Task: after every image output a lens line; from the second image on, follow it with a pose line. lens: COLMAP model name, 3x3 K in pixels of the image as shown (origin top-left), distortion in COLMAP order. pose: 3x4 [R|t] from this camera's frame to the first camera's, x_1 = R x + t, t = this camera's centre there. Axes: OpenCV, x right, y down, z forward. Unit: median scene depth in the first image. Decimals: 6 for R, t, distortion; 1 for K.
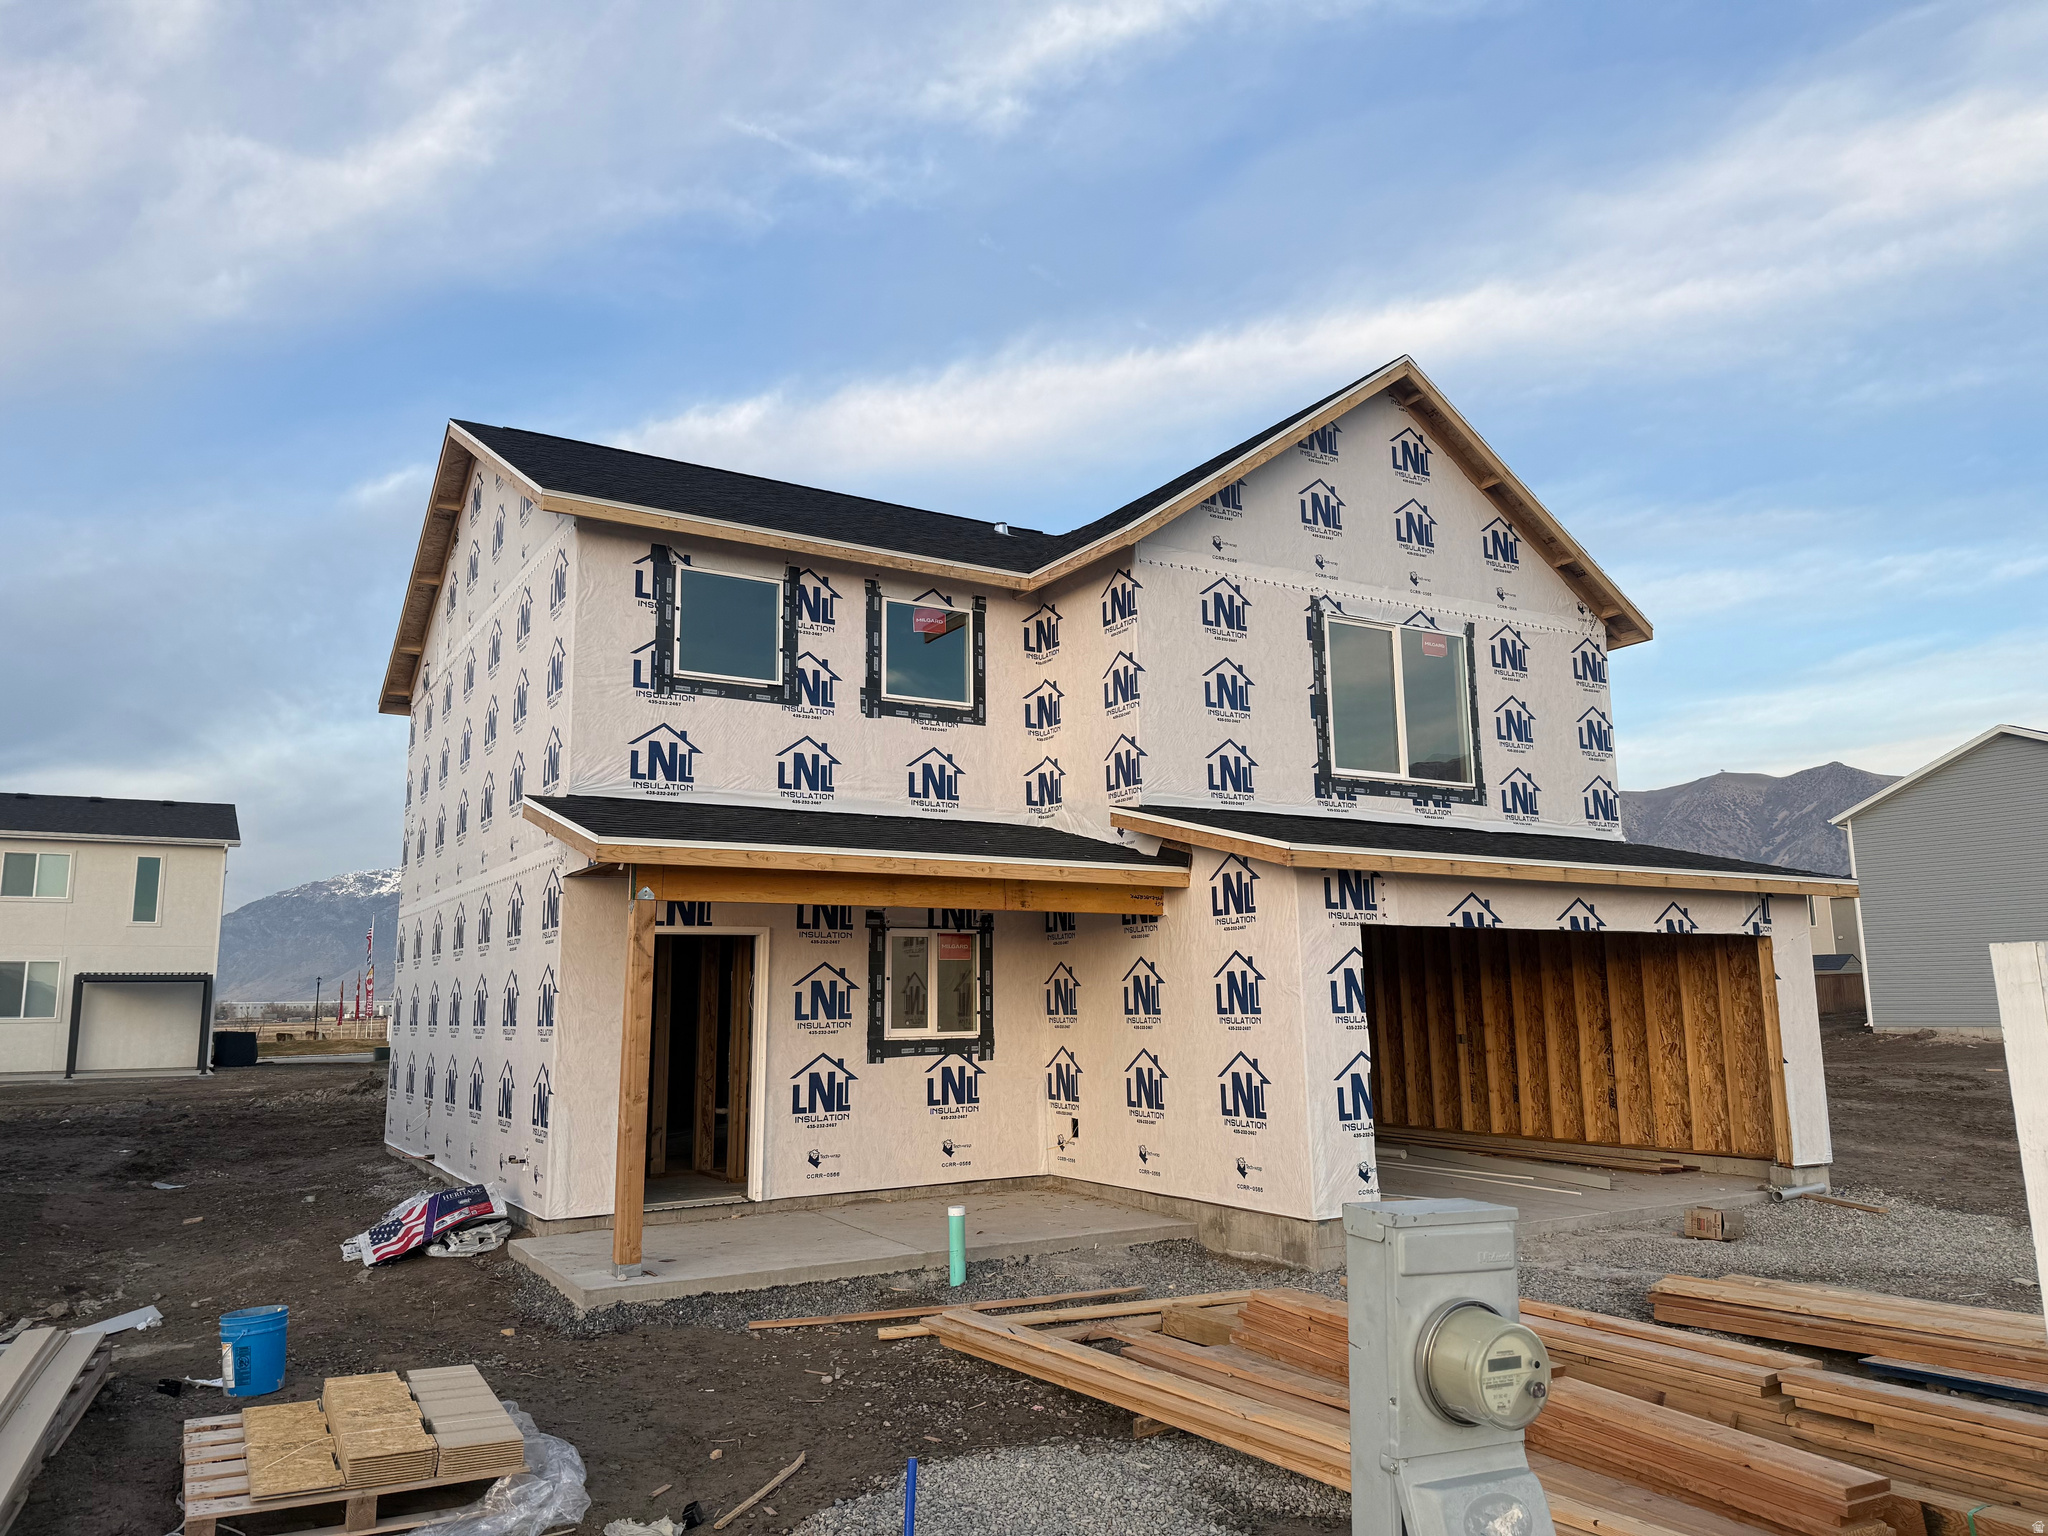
lens RADIAL K [[1428.4, 0, 1017.8], [0, 1428.4, 769.2], [0, 0, 1]] dist [0.160201, -0.248016]
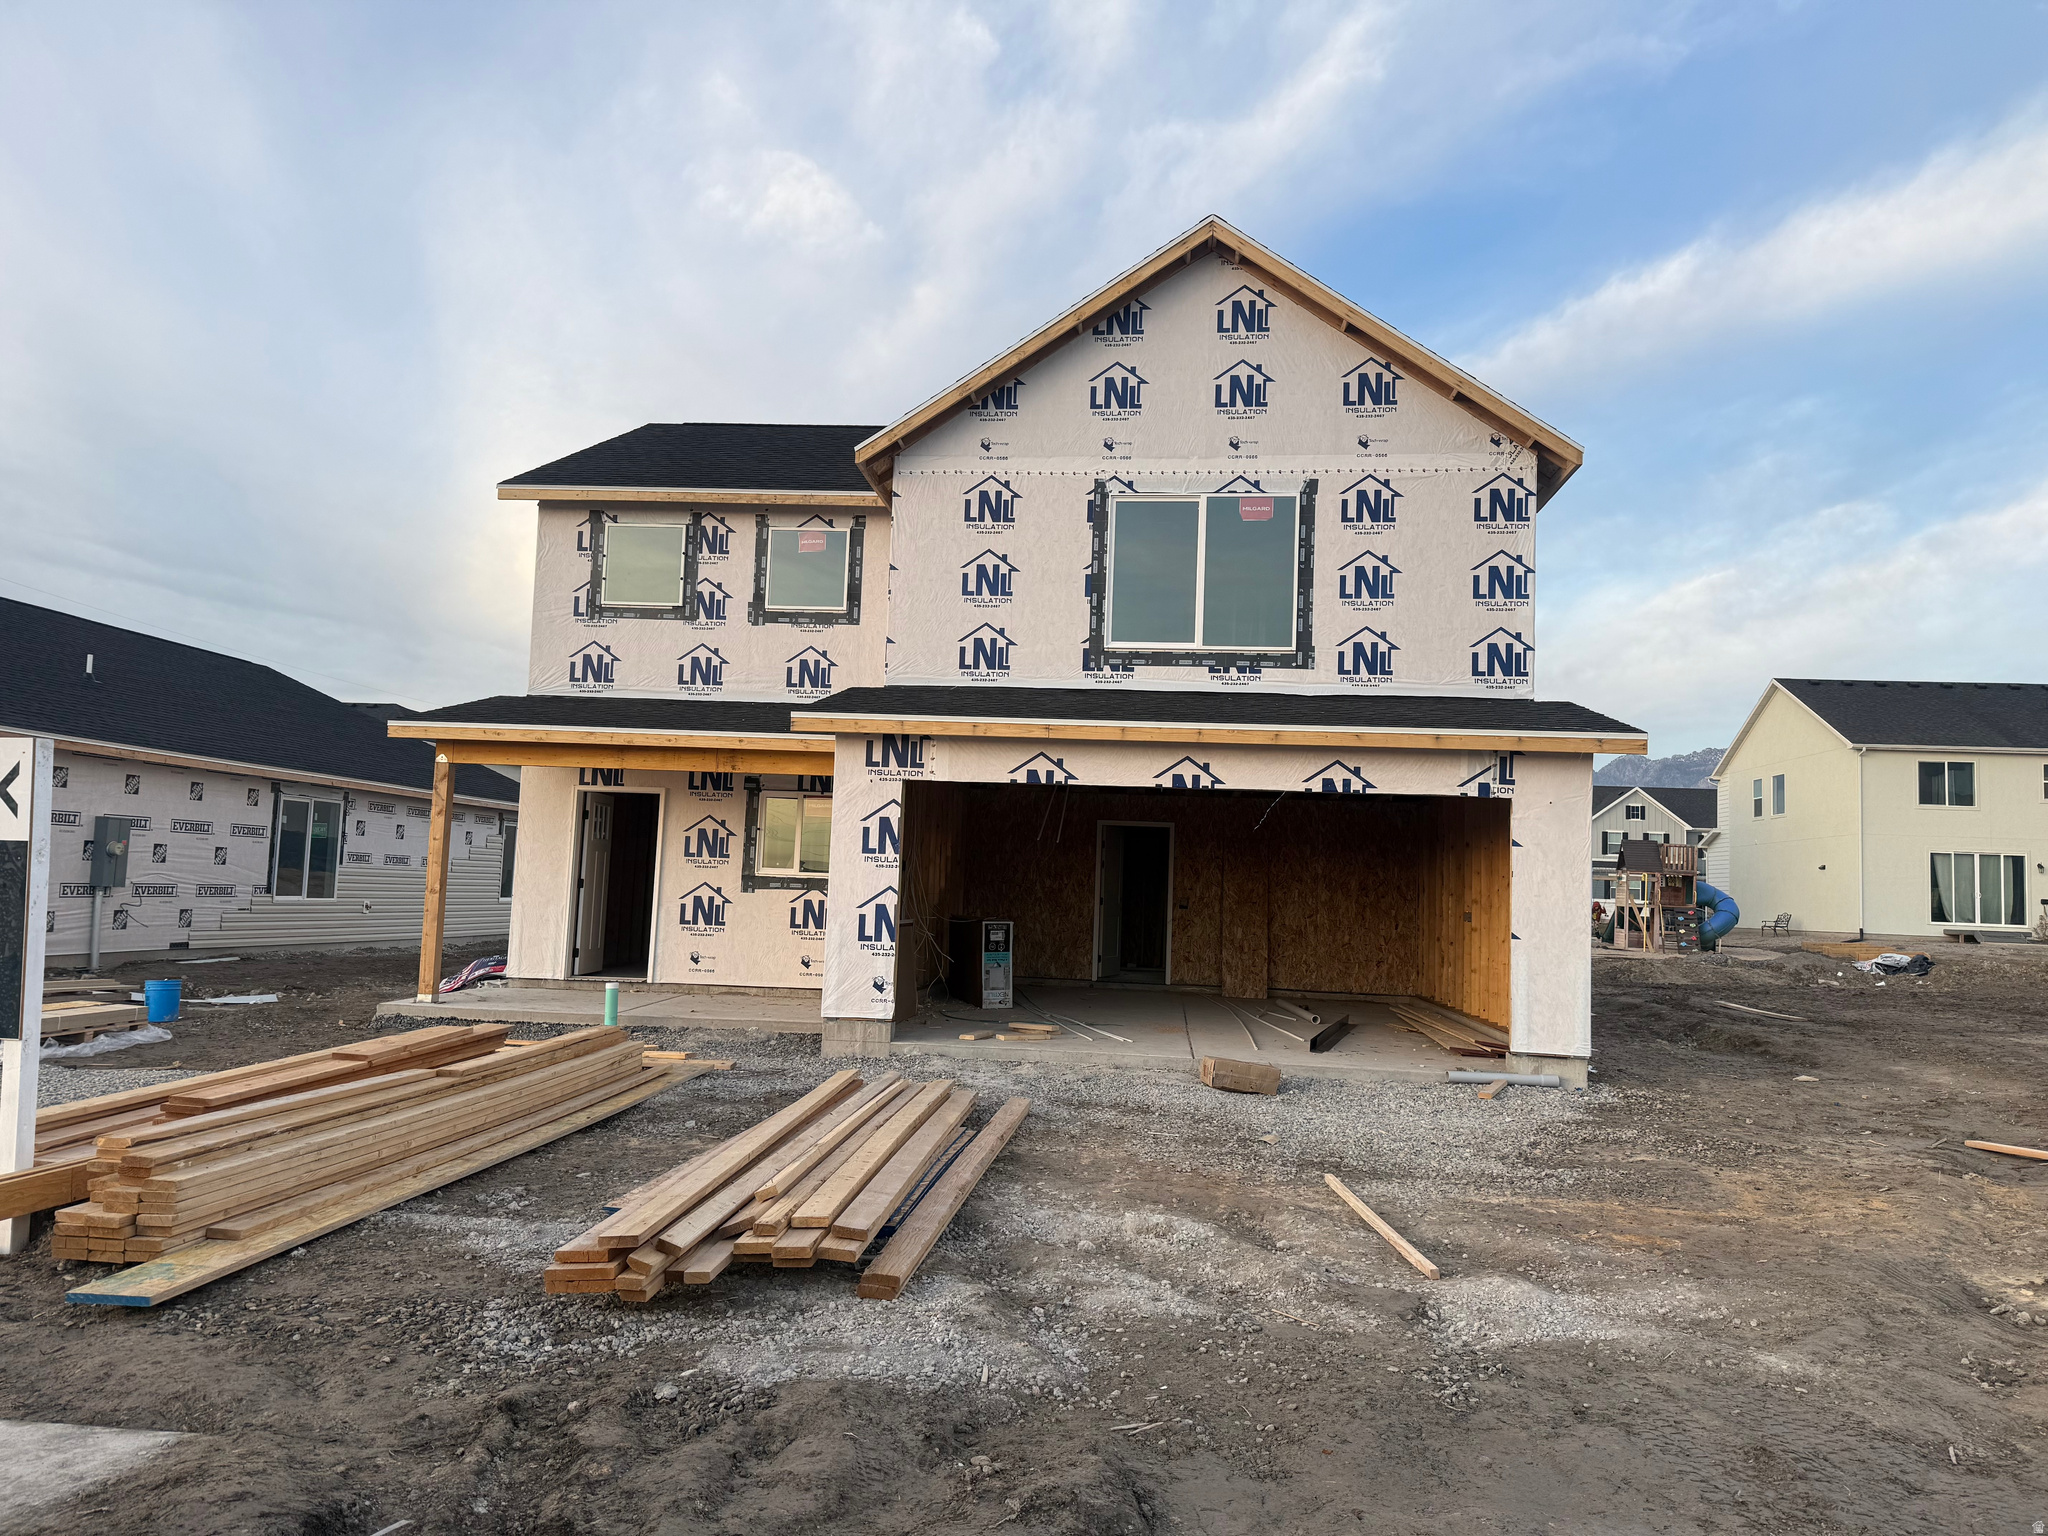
lens RADIAL K [[1420.1, 0, 1026.4], [0, 1420.1, 785.9], [0, 0, 1]] dist [0.166291, -0.276610]
pose [[0.798915, -0.002803, -0.601437, 0.851266], [0.049937, 0.996845, 0.061688, 0.039429], [0.599367, -0.079317, 0.796535, 0.123426]]
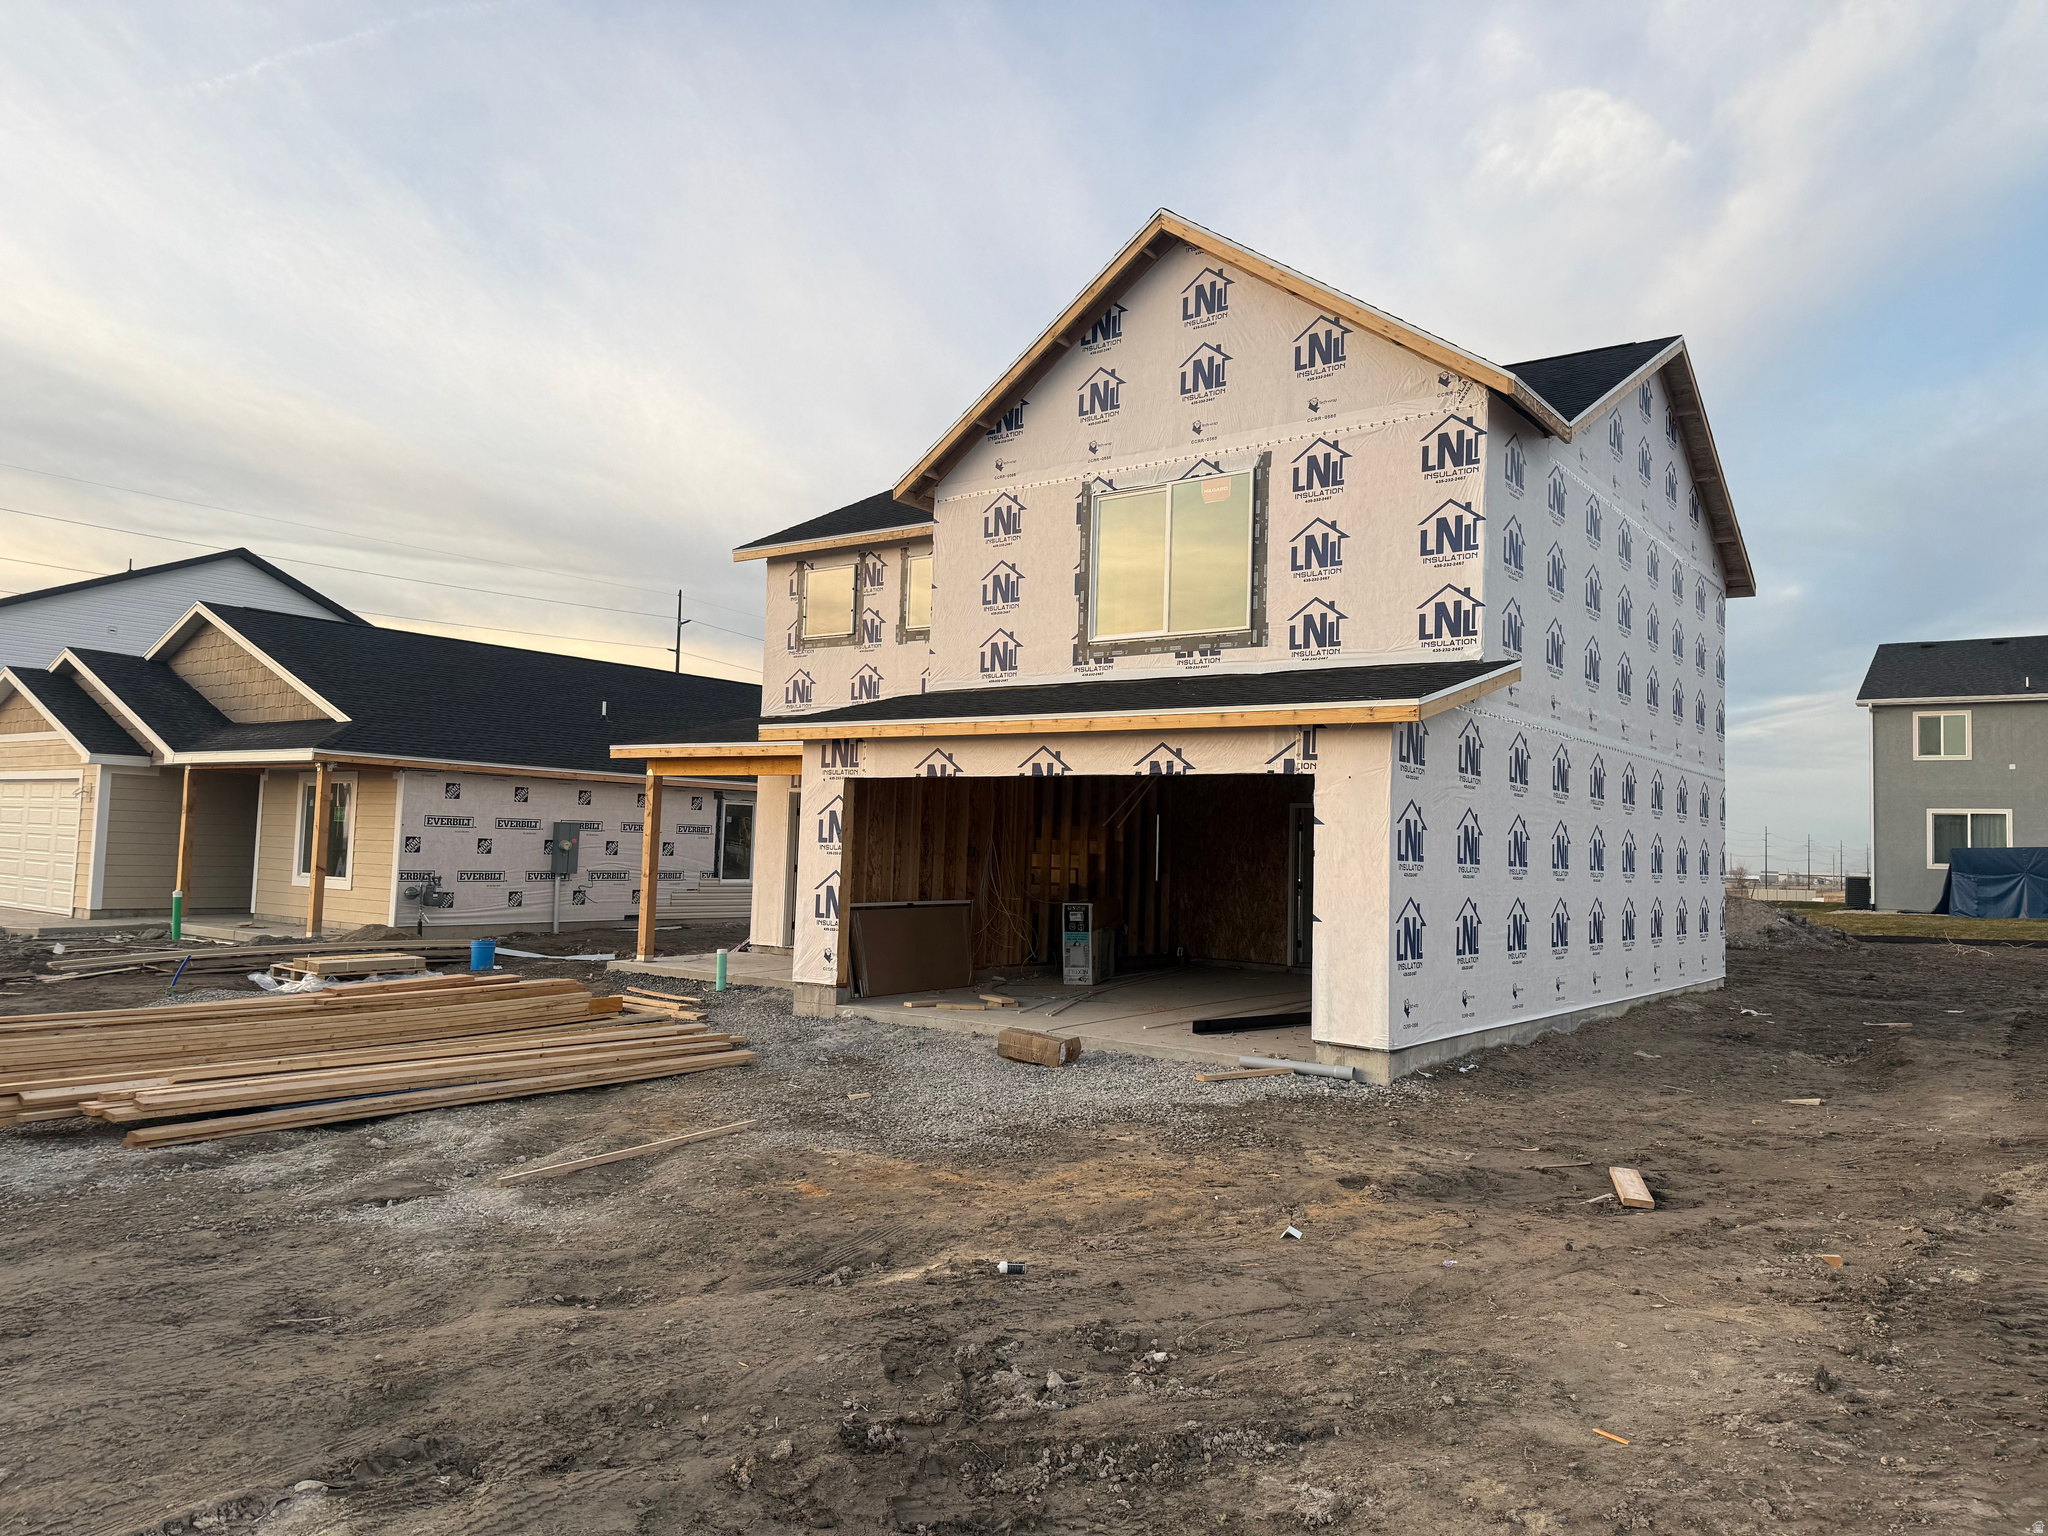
lens RADIAL K [[1428.4, 0, 1017.8], [0, 1428.4, 769.2], [0, 0, 1]] dist [0.160201, -0.248016]
pose [[0.370333, -0.030171, -0.928409, 1.295647], [0.114421, 0.993343, 0.013360, 0.084631], [0.921825, -0.111177, 0.371320, 0.554065]]
